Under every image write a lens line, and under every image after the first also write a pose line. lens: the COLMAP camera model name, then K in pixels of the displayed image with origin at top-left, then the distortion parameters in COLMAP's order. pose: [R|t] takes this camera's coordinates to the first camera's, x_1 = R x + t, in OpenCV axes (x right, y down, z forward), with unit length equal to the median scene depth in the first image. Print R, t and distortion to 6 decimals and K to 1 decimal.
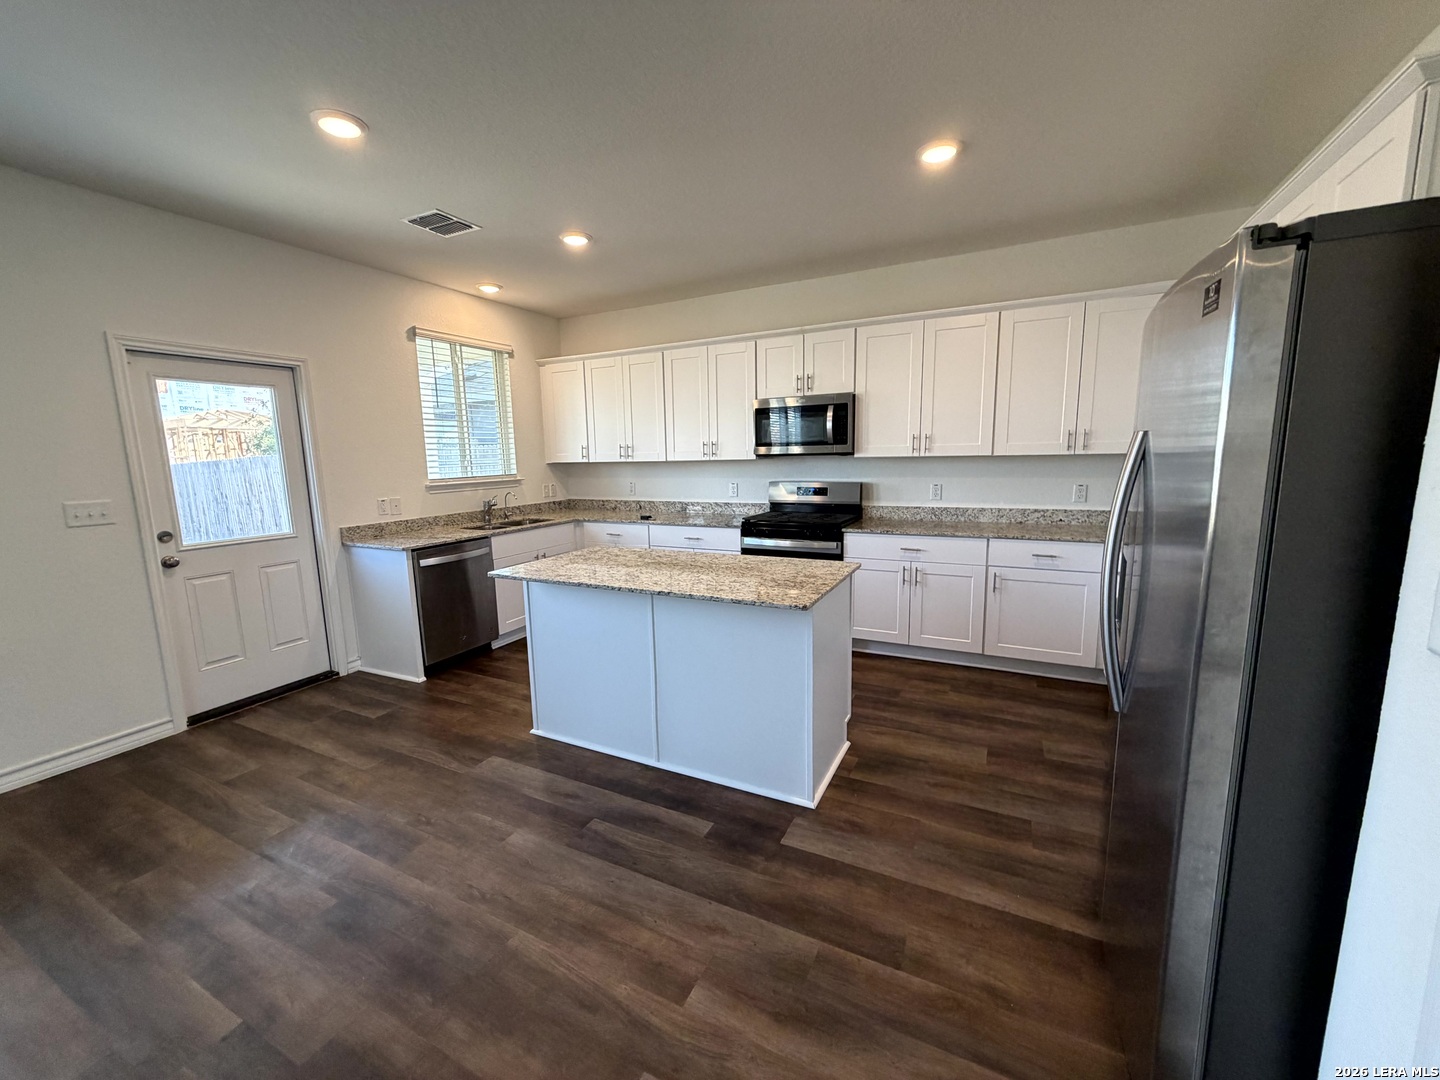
lens RADIAL K [[574.6, 0, 716.7], [0, 574.6, 539.9], [0, 0, 1]] dist [-0.000583, 0.000526]
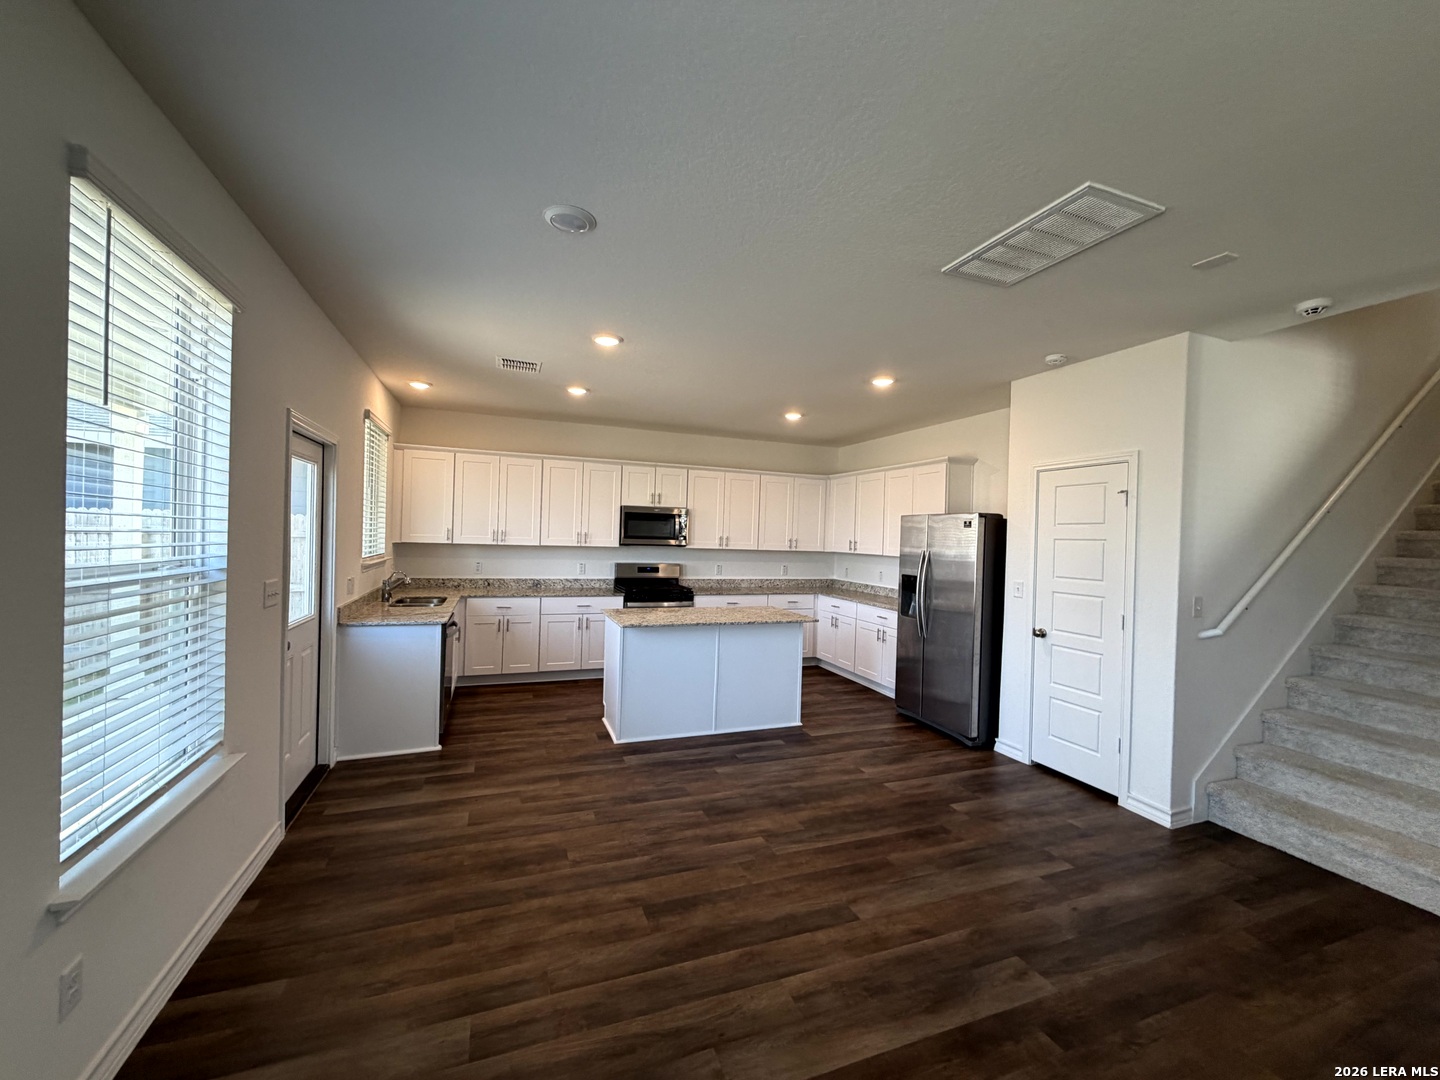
lens RADIAL K [[574.6, 0, 716.7], [0, 574.6, 539.9], [0, 0, 1]] dist [-0.000583, 0.000526]
pose [[0.672909, 0.036968, 0.738801, -1.006861], [0.066000, 0.991767, -0.109739, 0.014759], [-0.736775, 0.122605, 0.664928, -0.132870]]
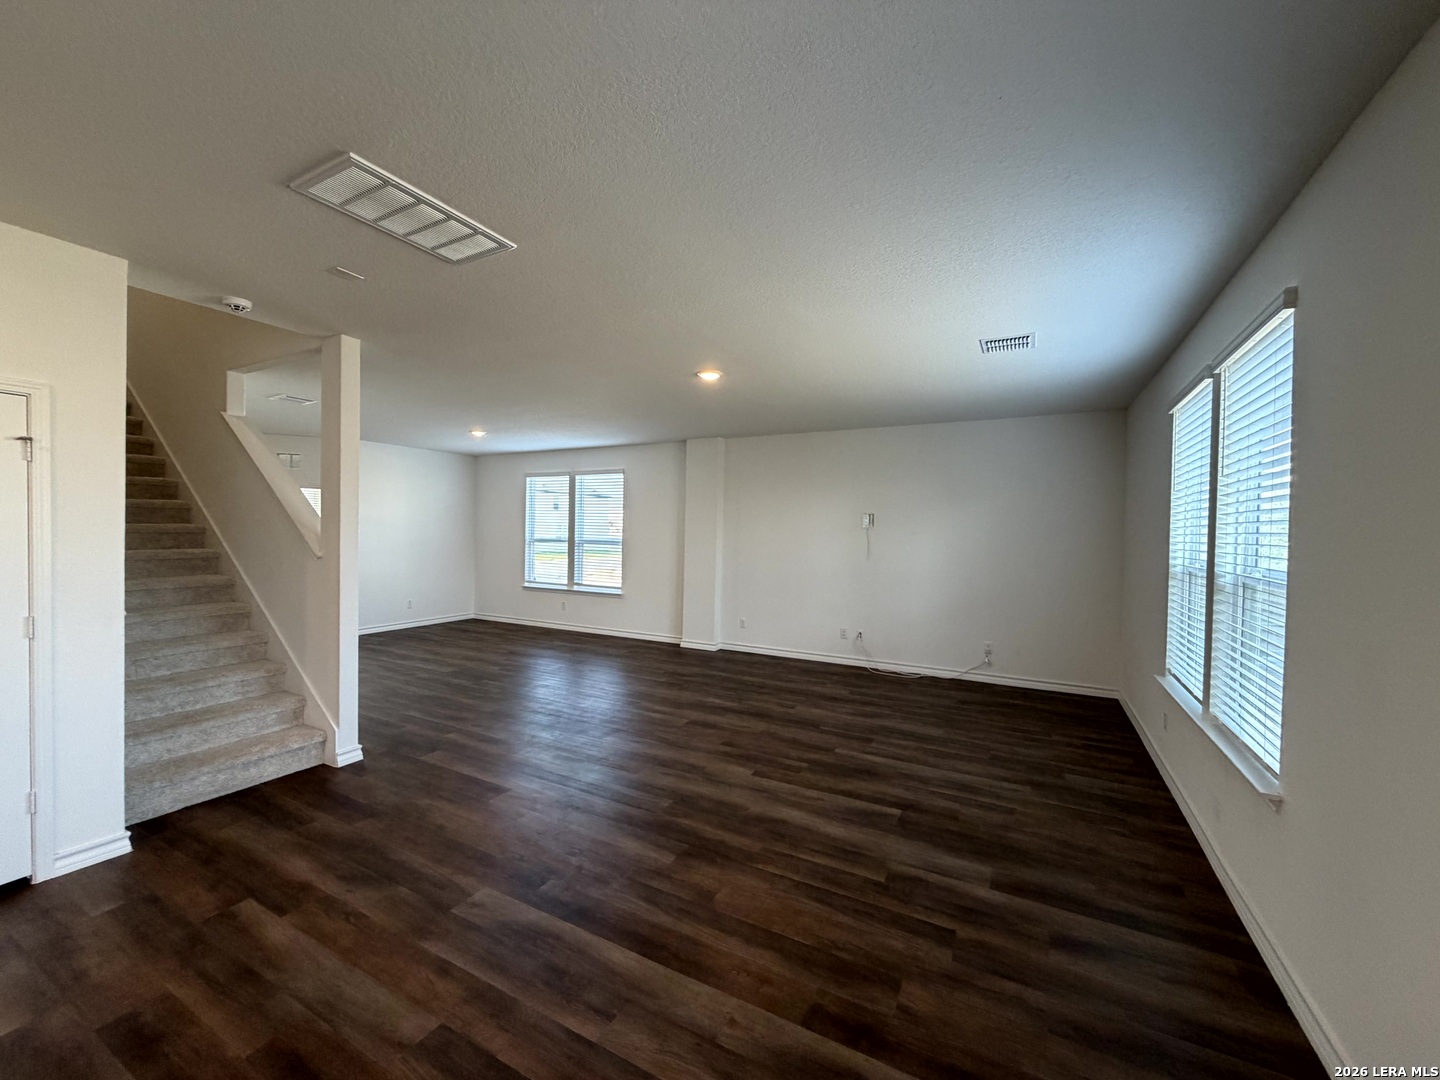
lens RADIAL K [[574.6, 0, 716.7], [0, 574.6, 539.9], [0, 0, 1]] dist [-0.000583, 0.000526]
pose [[-0.999587, 0.007114, 0.027848, -0.657541], [0.011632, 0.986120, 0.165623, -0.110538], [-0.026284, 0.165879, -0.985796, 0.641582]]
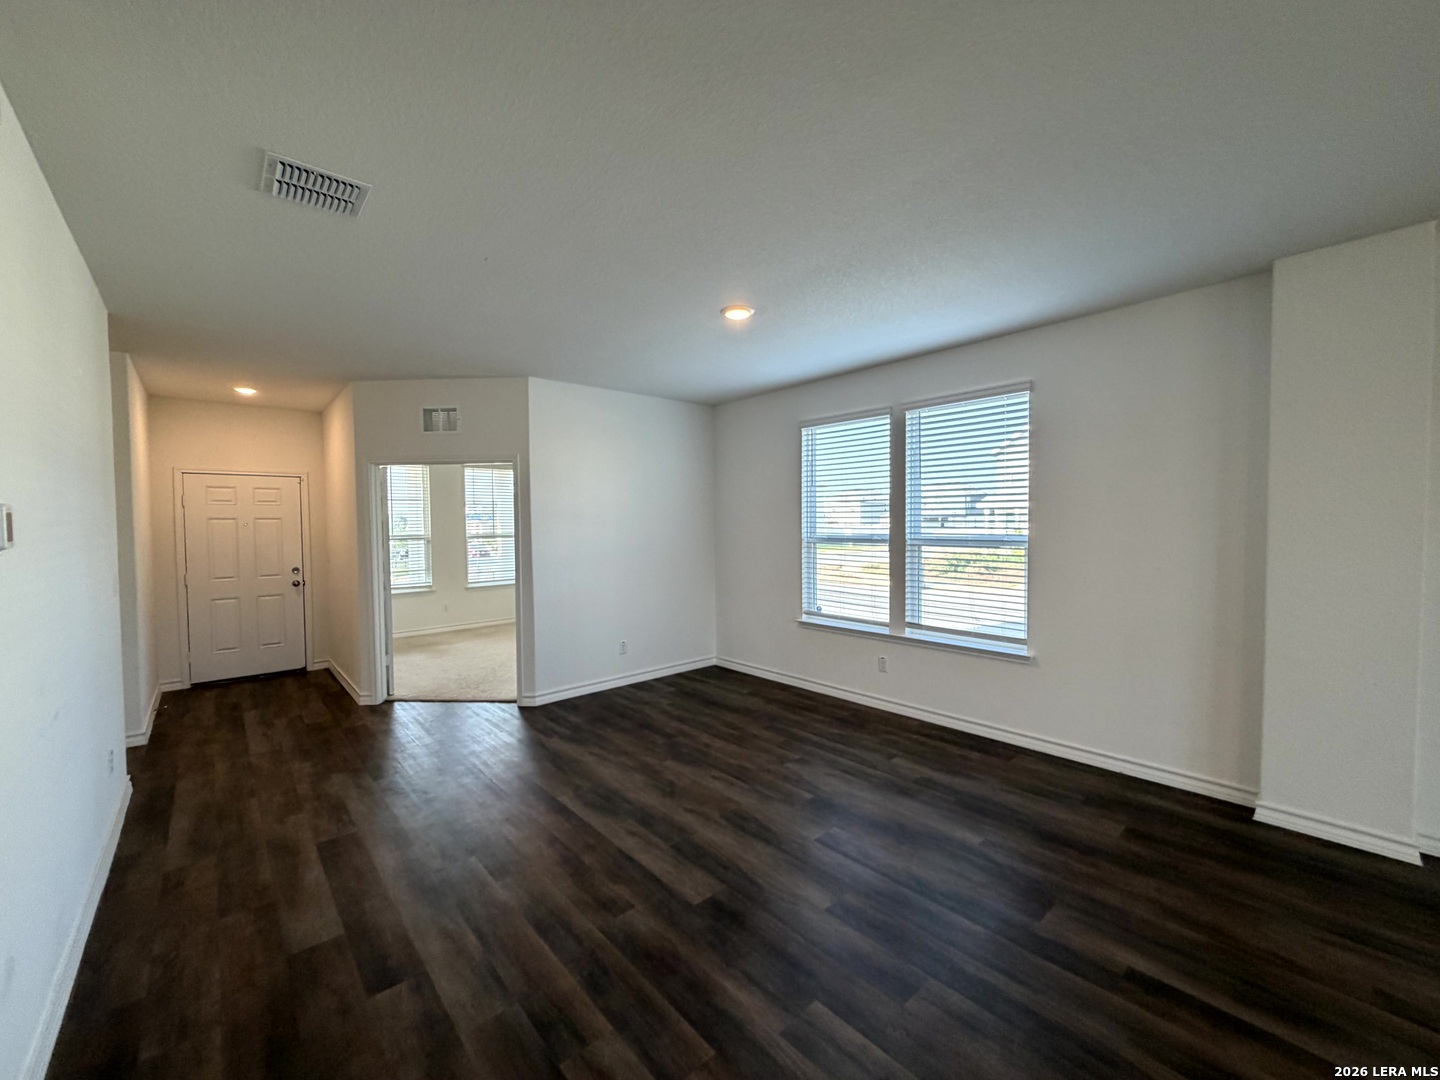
lens RADIAL K [[574.6, 0, 716.7], [0, 574.6, 539.9], [0, 0, 1]] dist [-0.000583, 0.000526]
pose [[-0.928866, 0.023509, 0.369668, -0.074477], [0.088851, 0.982989, 0.160744, 0.050919], [-0.359601, 0.182155, -0.915154, -0.447557]]
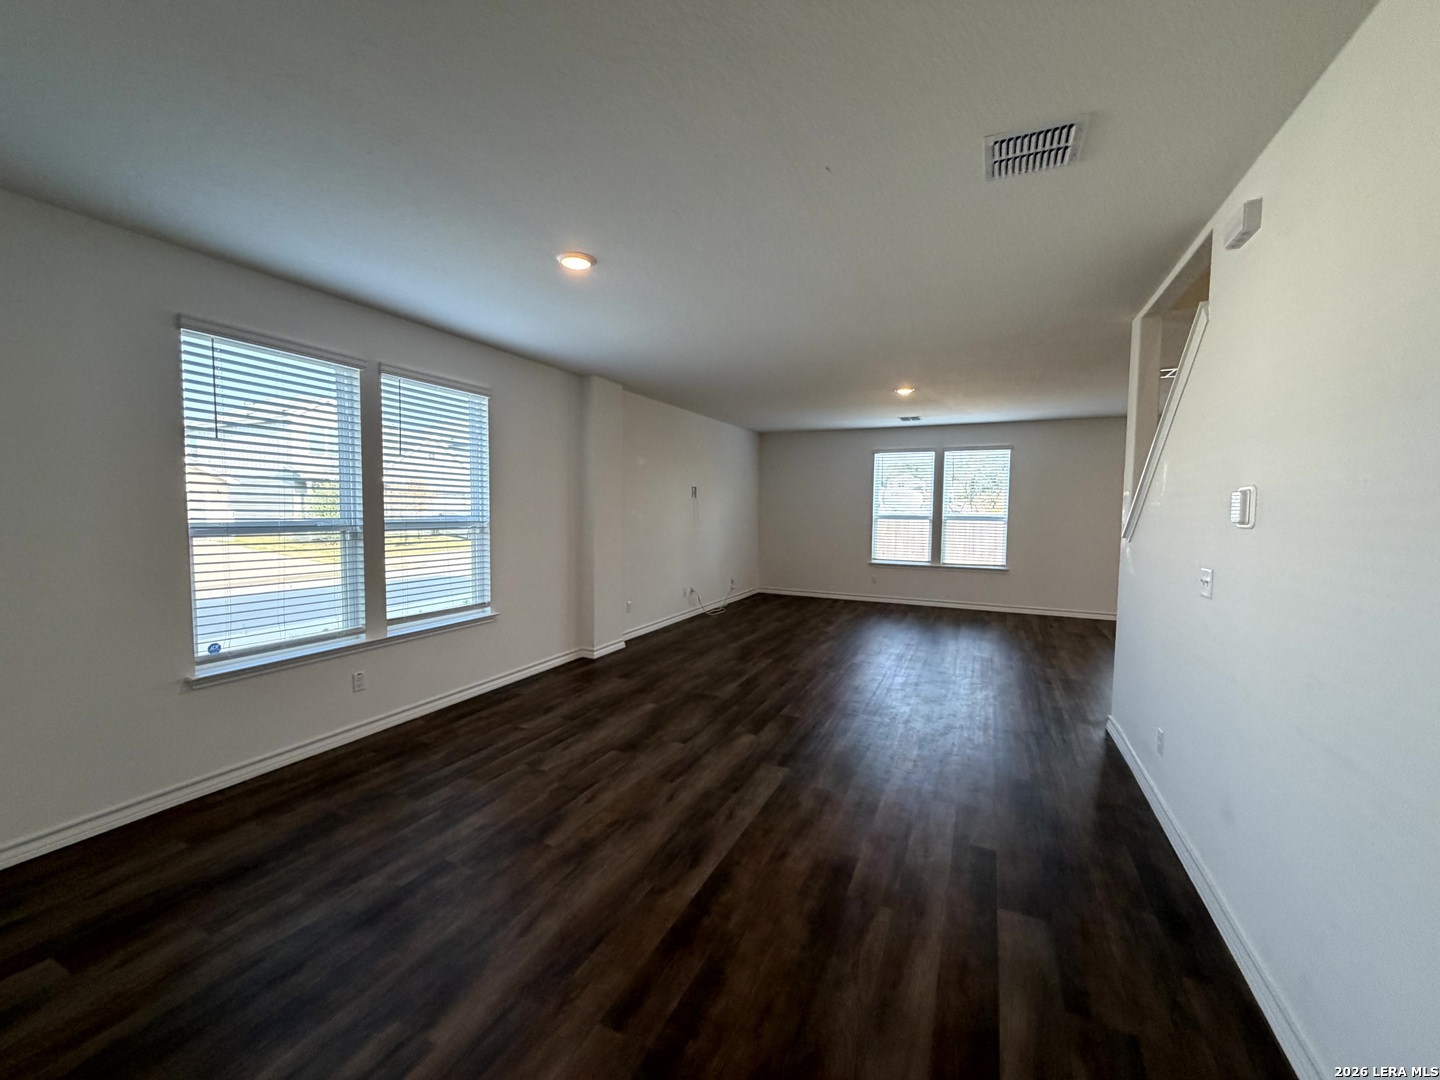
lens RADIAL K [[574.6, 0, 716.7], [0, 574.6, 539.9], [0, 0, 1]] dist [-0.000583, 0.000526]
pose [[0.028138, 0.081953, -0.996239, 1.077957], [-0.161835, 0.983859, 0.076364, 0.133551], [0.986417, 0.159078, 0.040947, -1.159681]]
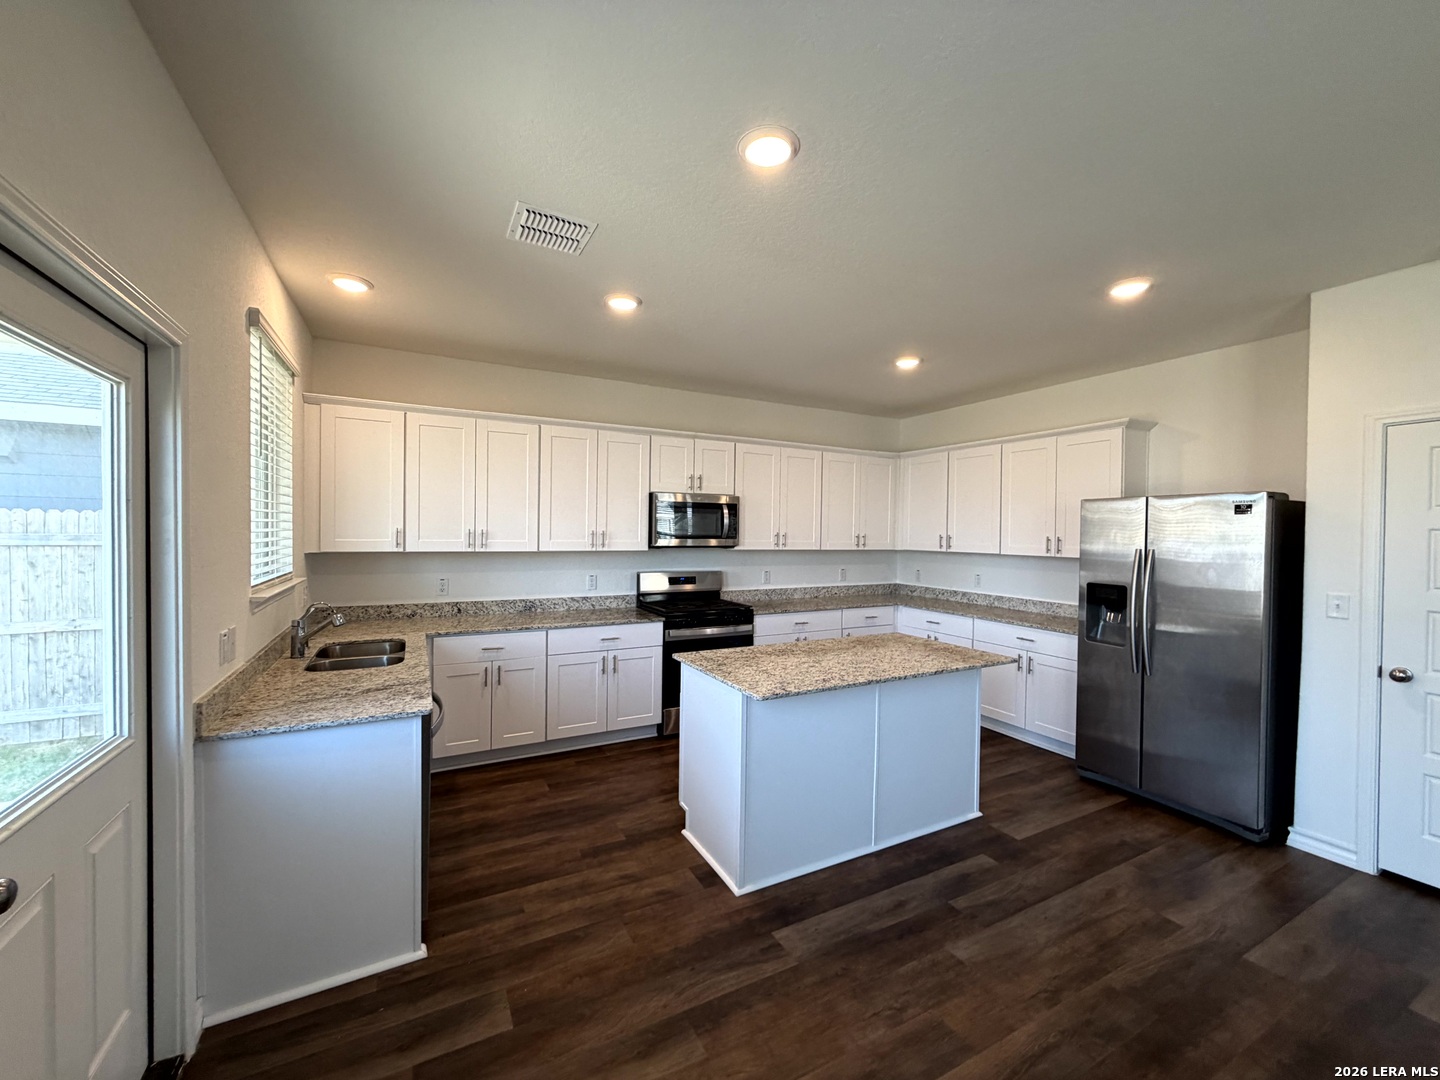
lens RADIAL K [[573.6, 0, 717.5], [0, 573.6, 540.8], [0, 0, 1]] dist [0.000388, -0.000443]
pose [[0.575509, 0.016515, 0.817629, -0.840796], [0.097795, 0.991232, -0.088857, -0.072187], [-0.811927, 0.131098, 0.568847, 0.423784]]
